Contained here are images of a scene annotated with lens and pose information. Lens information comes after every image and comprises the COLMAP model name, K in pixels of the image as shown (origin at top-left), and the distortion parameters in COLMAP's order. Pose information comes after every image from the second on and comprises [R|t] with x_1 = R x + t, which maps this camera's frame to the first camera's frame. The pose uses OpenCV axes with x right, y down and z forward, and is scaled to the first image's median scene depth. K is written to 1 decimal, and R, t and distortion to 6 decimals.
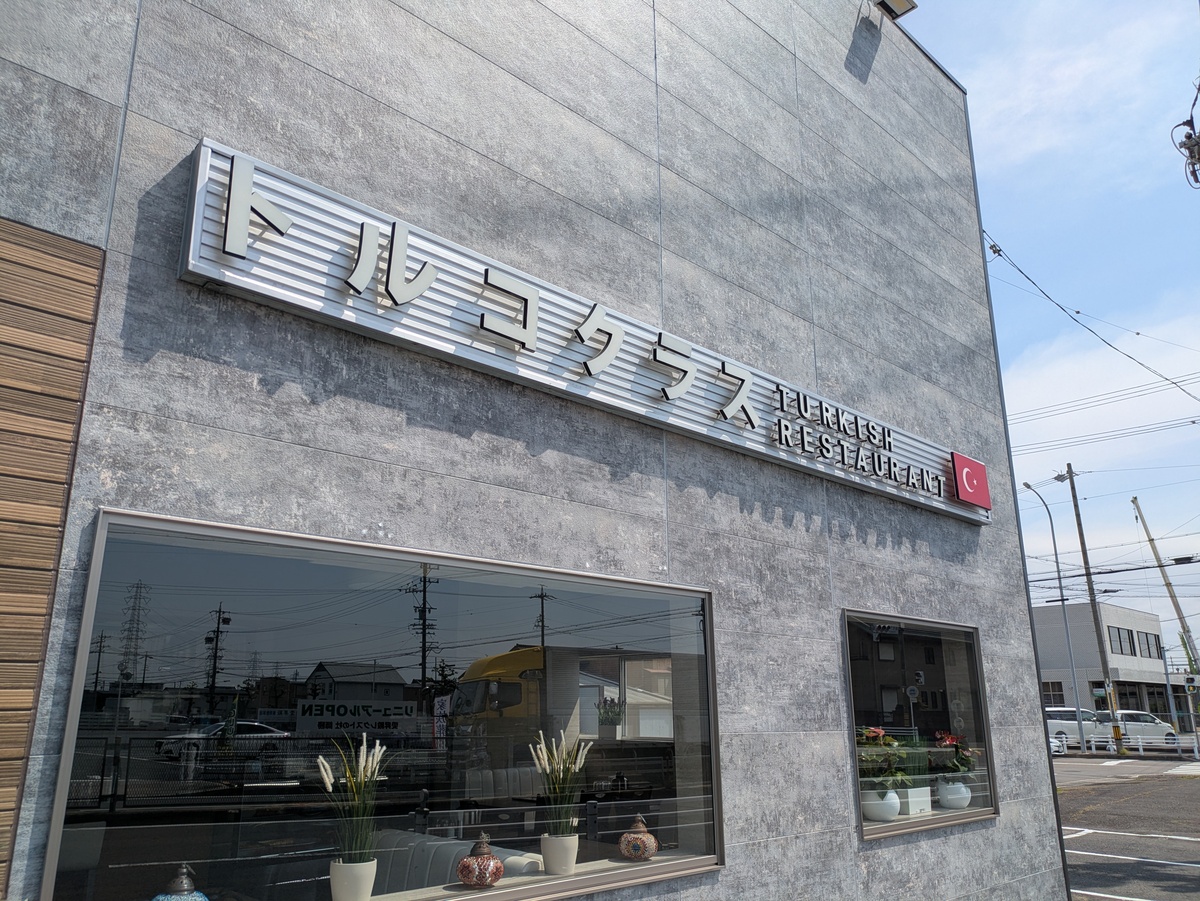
lens RADIAL K [[944.7, 0, 599.9], [0, 944.7, 447.8], [0, 0, 1]] dist [0.006280, 0.002446]
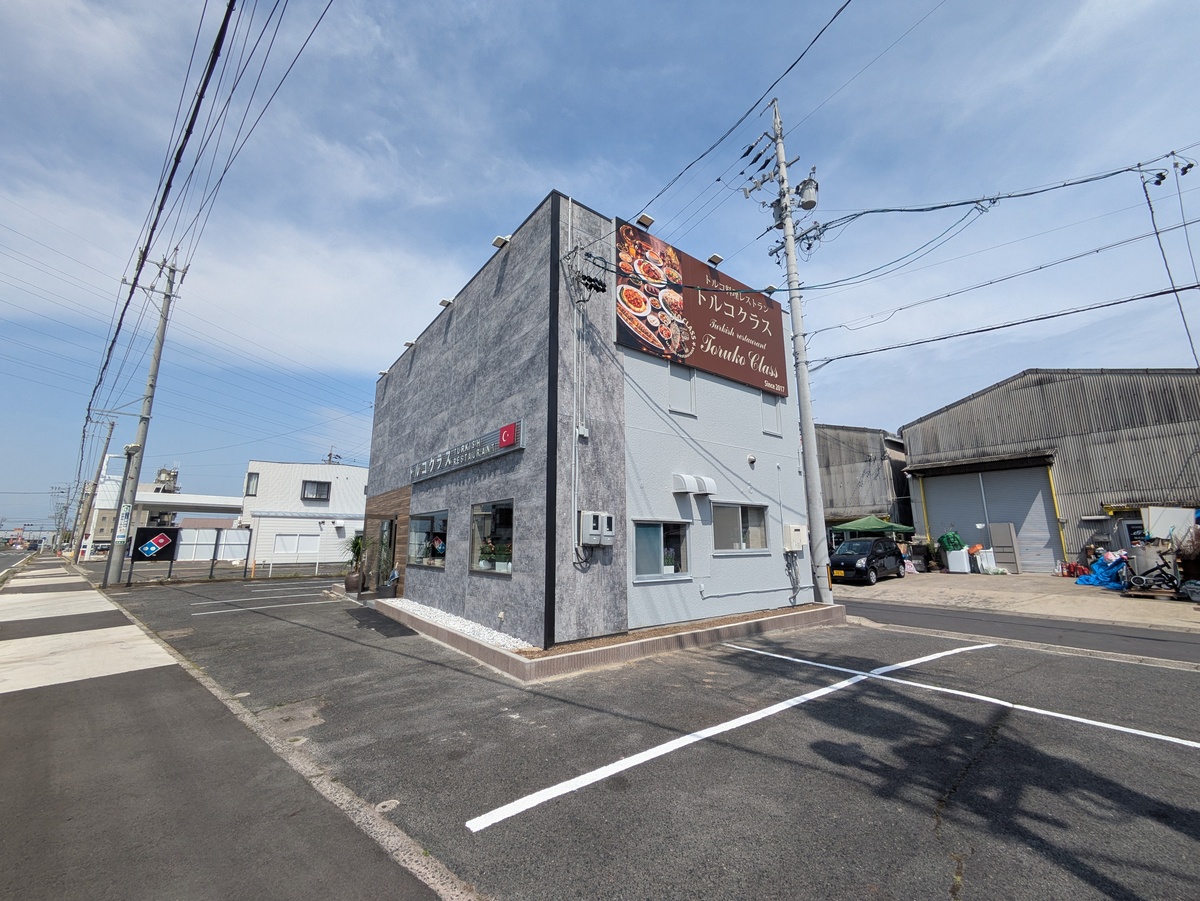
lens RADIAL K [[474.5, 0, 601.9], [0, 474.5, 447.1], [0, 0, 1]] dist [-0.000479, -0.000003]
pose [[-0.138841, -0.194375, -0.971052, 1.620281], [0.273784, 0.934798, -0.226264, 0.422538], [0.951717, -0.297273, -0.076571, 1.424741]]
